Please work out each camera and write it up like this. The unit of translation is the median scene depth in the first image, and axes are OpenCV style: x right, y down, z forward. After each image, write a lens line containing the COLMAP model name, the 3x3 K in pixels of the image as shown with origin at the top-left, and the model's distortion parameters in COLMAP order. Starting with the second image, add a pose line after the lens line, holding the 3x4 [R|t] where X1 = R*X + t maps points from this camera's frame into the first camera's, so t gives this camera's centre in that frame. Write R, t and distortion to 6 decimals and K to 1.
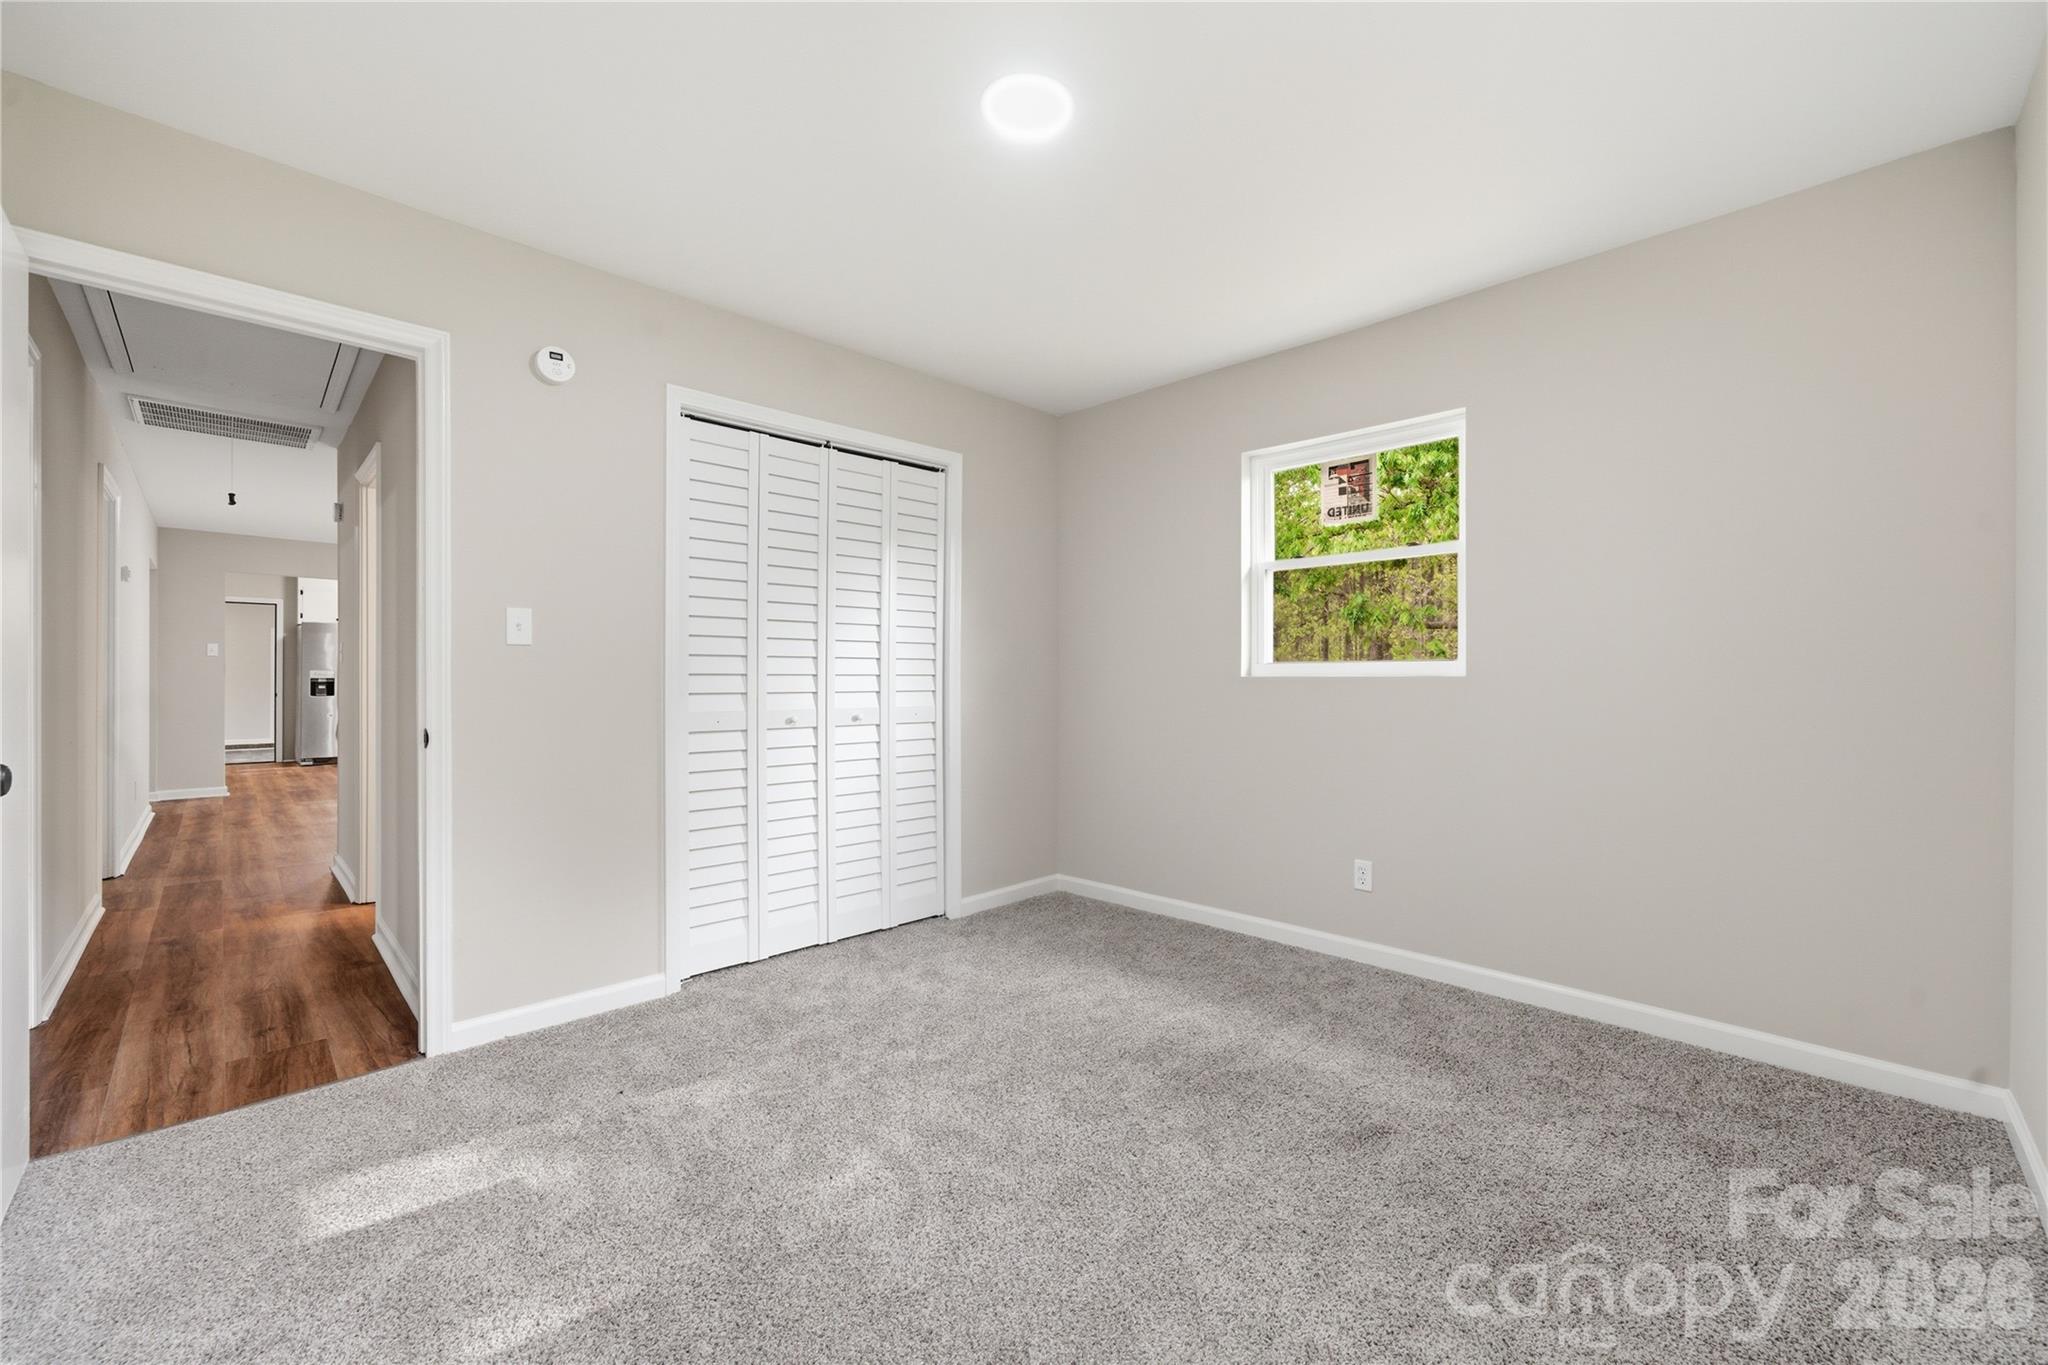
lens RADIAL K [[836.7, 0, 1011.3], [0, 836.7, 676.0], [0, 0, 1]] dist [-0.021318, 0.004028]
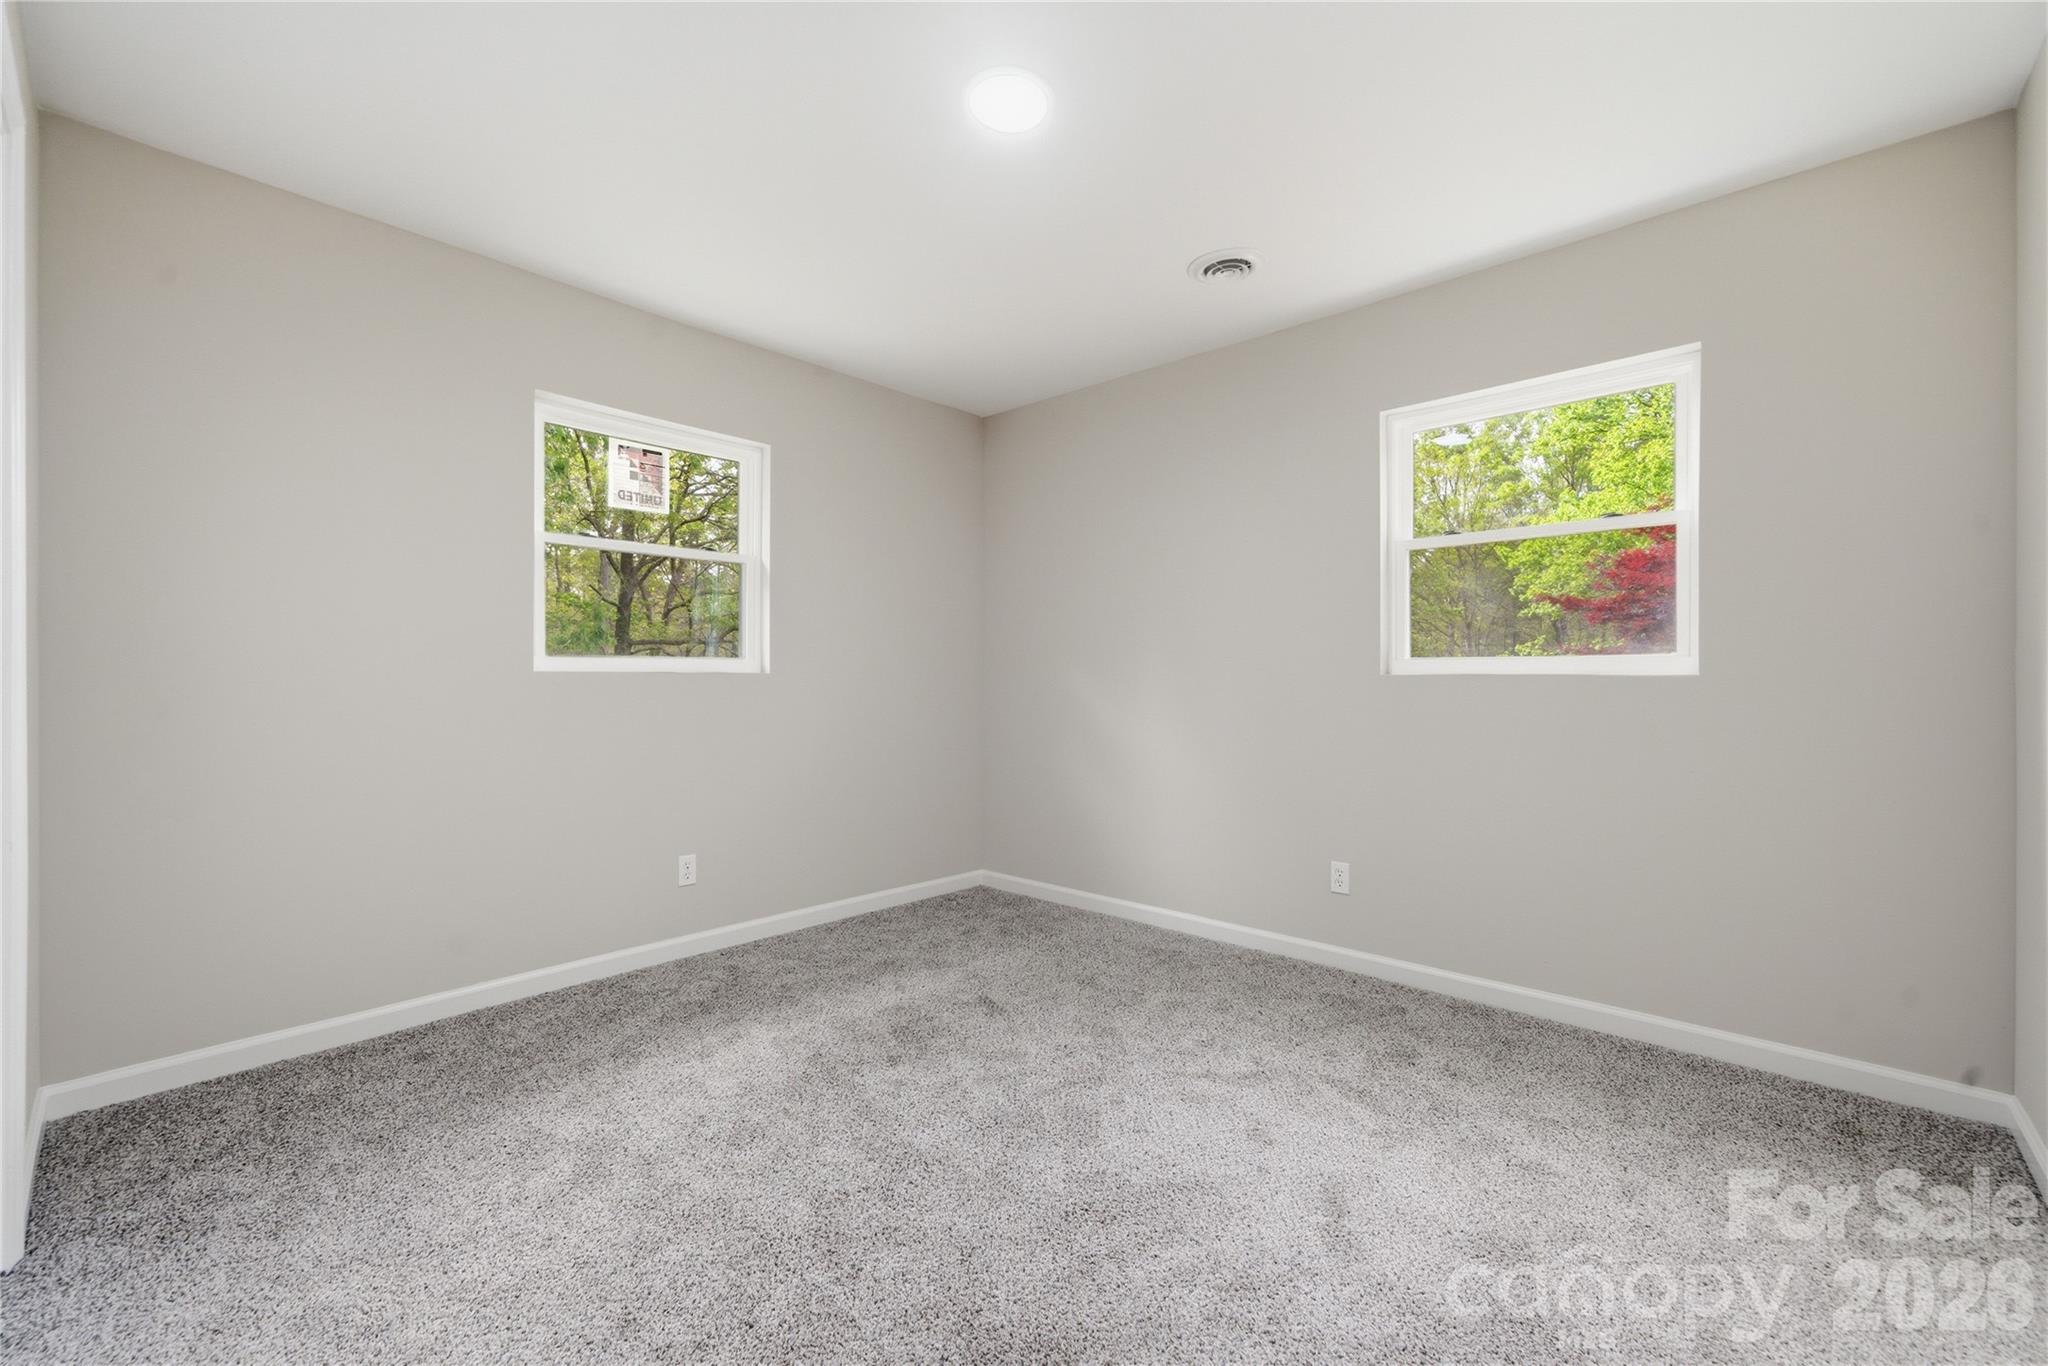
lens RADIAL K [[836.7, 0, 1020.8], [0, 836.7, 681.6], [0, 0, 1]] dist [-0.021318, 0.004028]
pose [[-0.079380, 0.003353, 0.996839, -0.582027], [-0.003010, 0.999989, -0.003603, 0.013885], [-0.996840, -0.003287, -0.079369, 0.645761]]
